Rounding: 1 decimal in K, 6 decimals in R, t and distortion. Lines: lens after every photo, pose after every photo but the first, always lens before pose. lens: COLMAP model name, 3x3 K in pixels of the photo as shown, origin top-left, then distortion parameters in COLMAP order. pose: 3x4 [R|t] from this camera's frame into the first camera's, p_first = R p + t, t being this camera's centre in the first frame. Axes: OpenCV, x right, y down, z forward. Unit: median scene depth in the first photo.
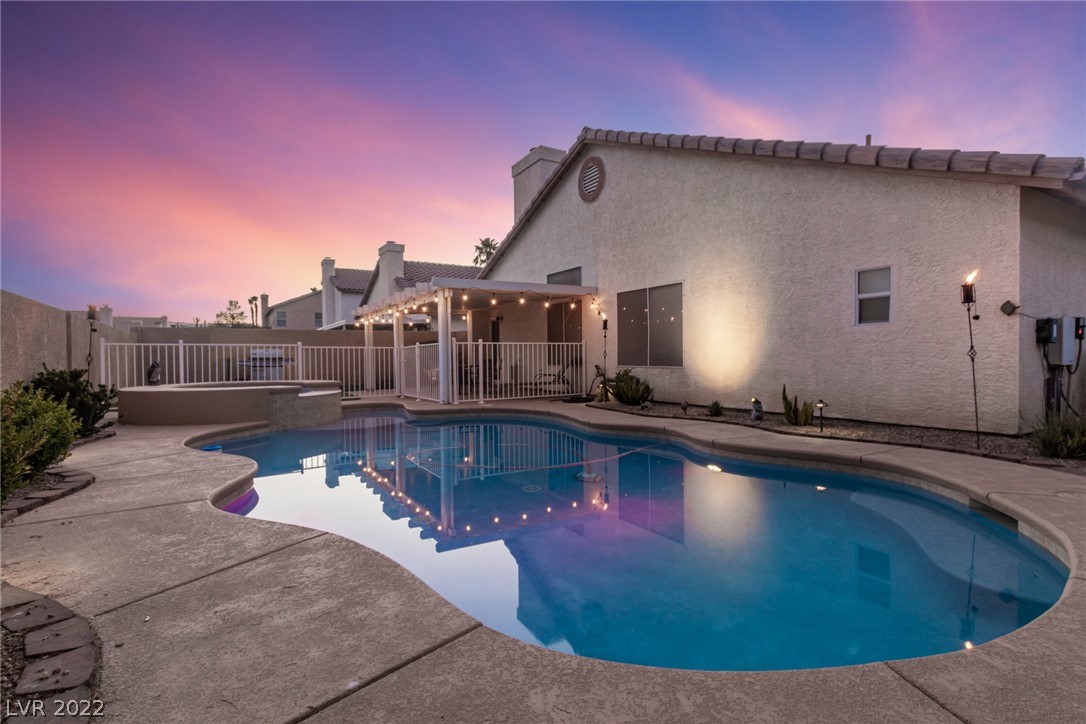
lens RADIAL K [[520.1, 0, 539.5], [0, 520.1, 363.8], [0, 0, 1]] dist [0.001074, 0.000331]
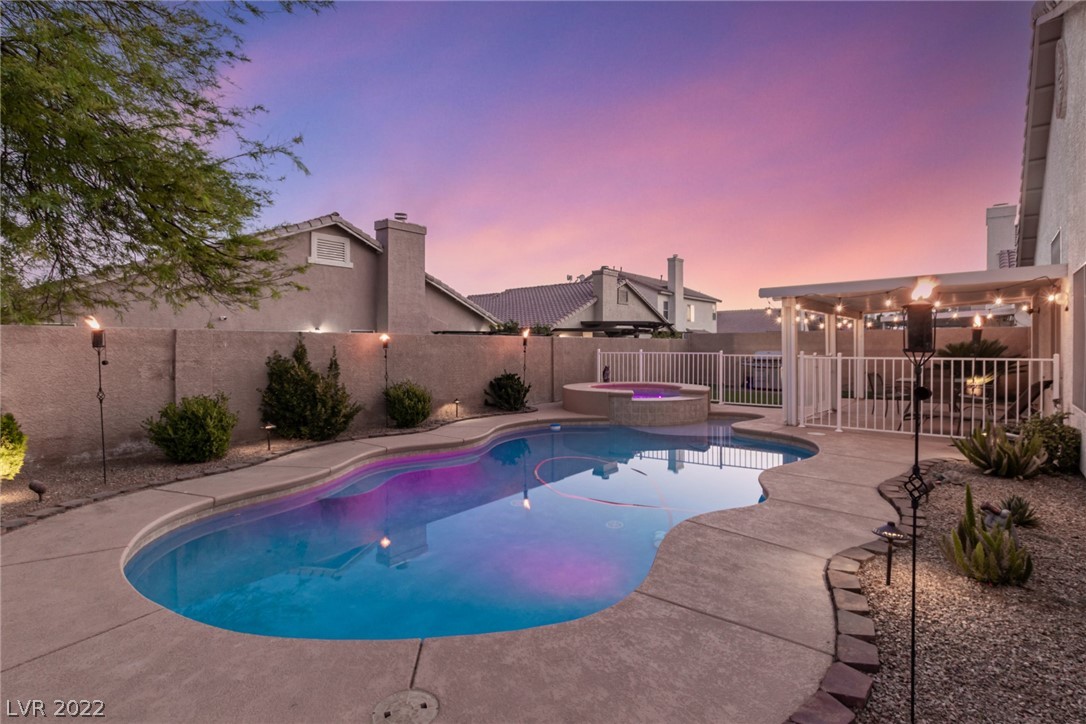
lens RADIAL K [[523.3, 0, 541.3], [0, 523.3, 355.4], [0, 0, 1]] dist [-0.001247, -0.000519]
pose [[0.324619, 0.025503, -0.945501, 0.539481], [-0.013680, 0.999658, 0.022267, -0.058442], [0.945746, 0.005706, 0.324857, 0.308738]]
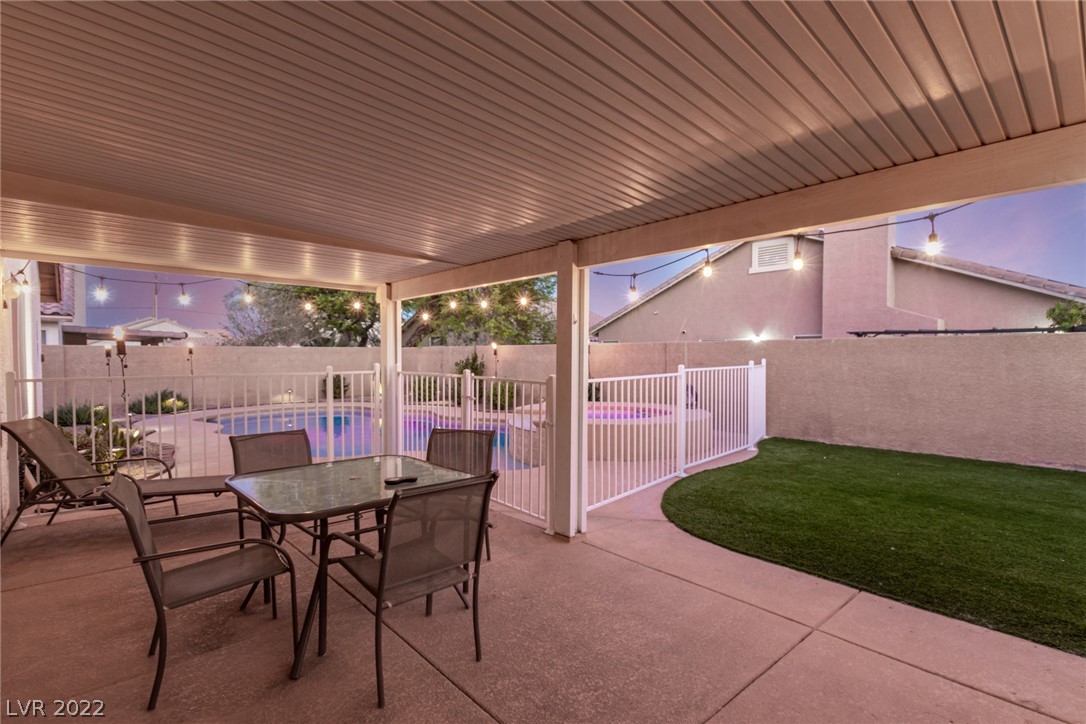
lens RADIAL K [[520.1, 0, 539.5], [0, 520.1, 363.8], [0, 0, 1]] dist [0.001074, 0.000331]
pose [[-0.982299, 0.016243, -0.186613, -0.248668], [0.009809, 0.999327, 0.035354, -0.072738], [0.187062, 0.032898, -0.981797, 1.708026]]
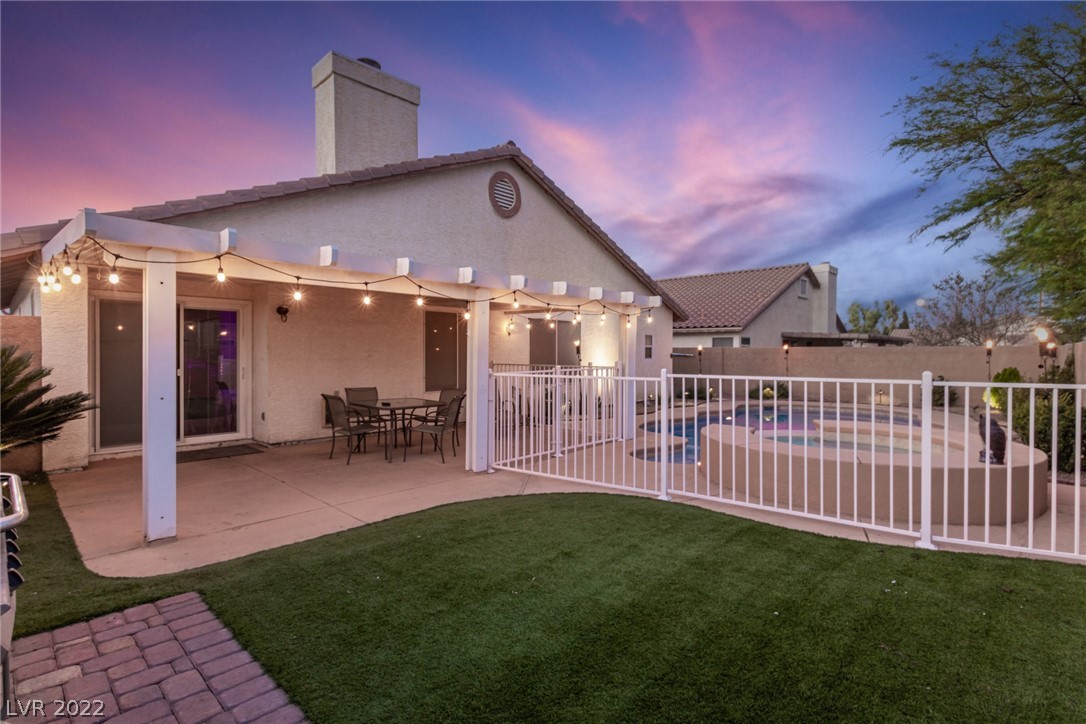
lens RADIAL K [[523.3, 0, 541.3], [0, 523.3, 355.4], [0, 0, 1]] dist [-0.001247, -0.000519]
pose [[-0.275993, 0.007429, 0.961131, -0.990324], [0.015004, 0.999882, -0.003420, -0.060094], [-0.961042, 0.013477, -0.276072, 1.405038]]
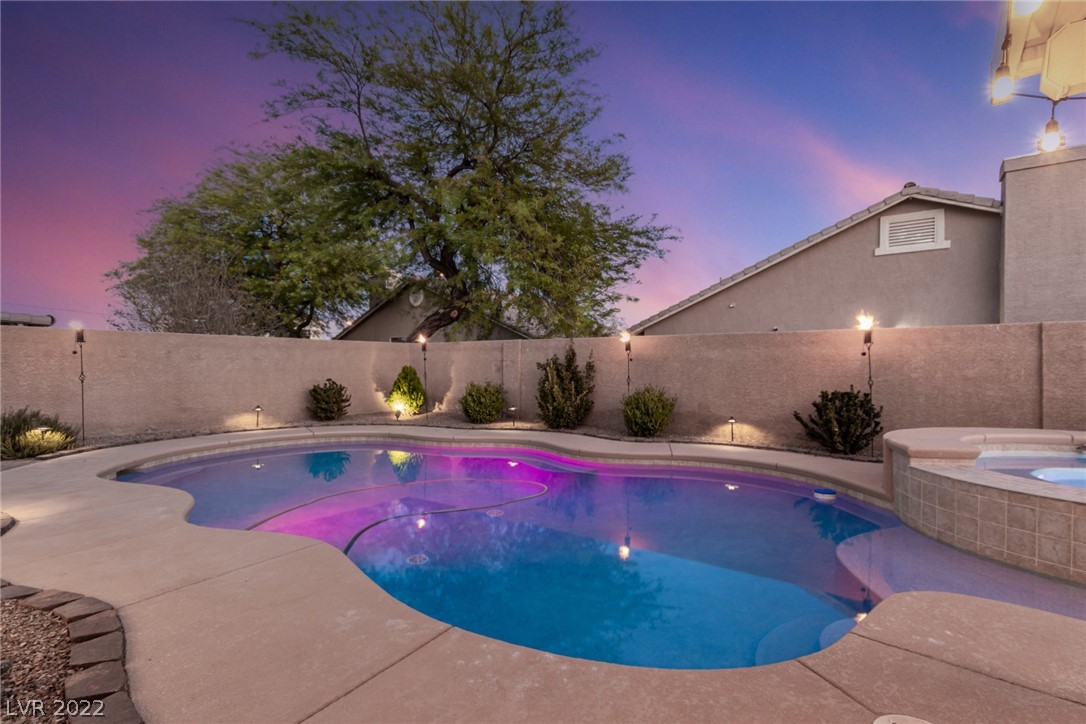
lens RADIAL K [[520.1, 0, 539.5], [0, 520.1, 363.8], [0, 0, 1]] dist [0.001074, 0.000331]
pose [[-0.931693, 0.005781, -0.363200, 0.063852], [0.000465, 0.999892, 0.014721, -0.039073], [0.363246, 0.013547, -0.931595, 1.100530]]
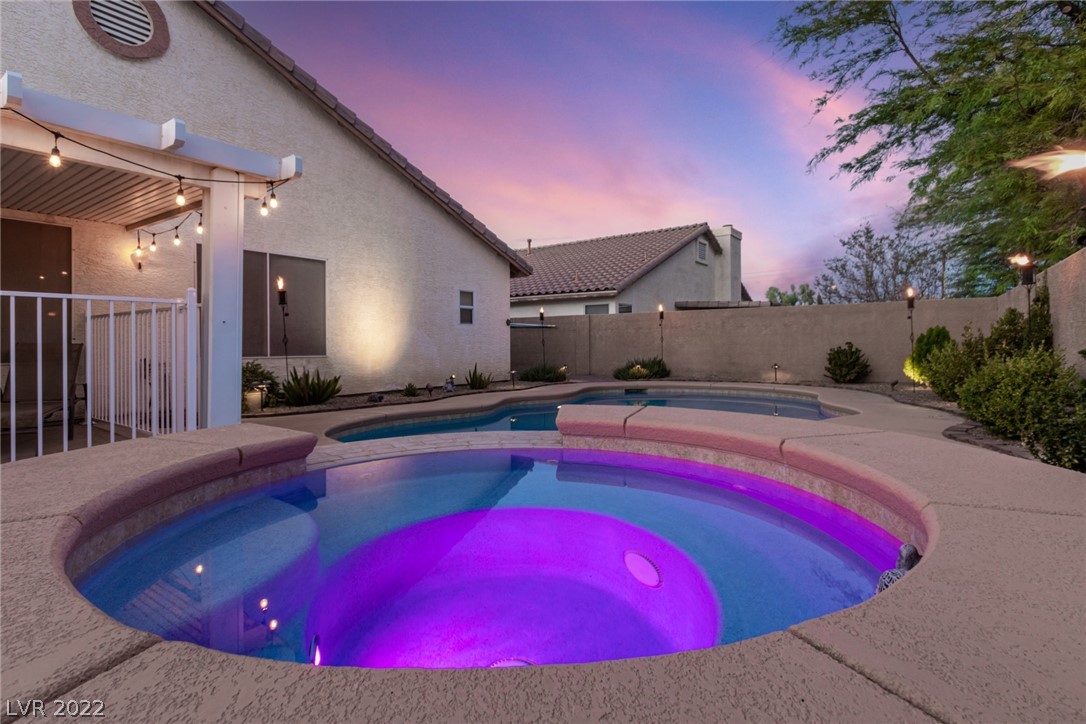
lens RADIAL K [[527.0, 0, 544.5], [0, 527.0, 337.1], [0, 0, 1]] dist [-0.000520, -0.000010]
pose [[-0.390009, 0.026573, 0.920428, -0.662287], [0.025522, 0.999511, -0.018042, 0.000026], [-0.920457, 0.016455, -0.390496, 0.949027]]
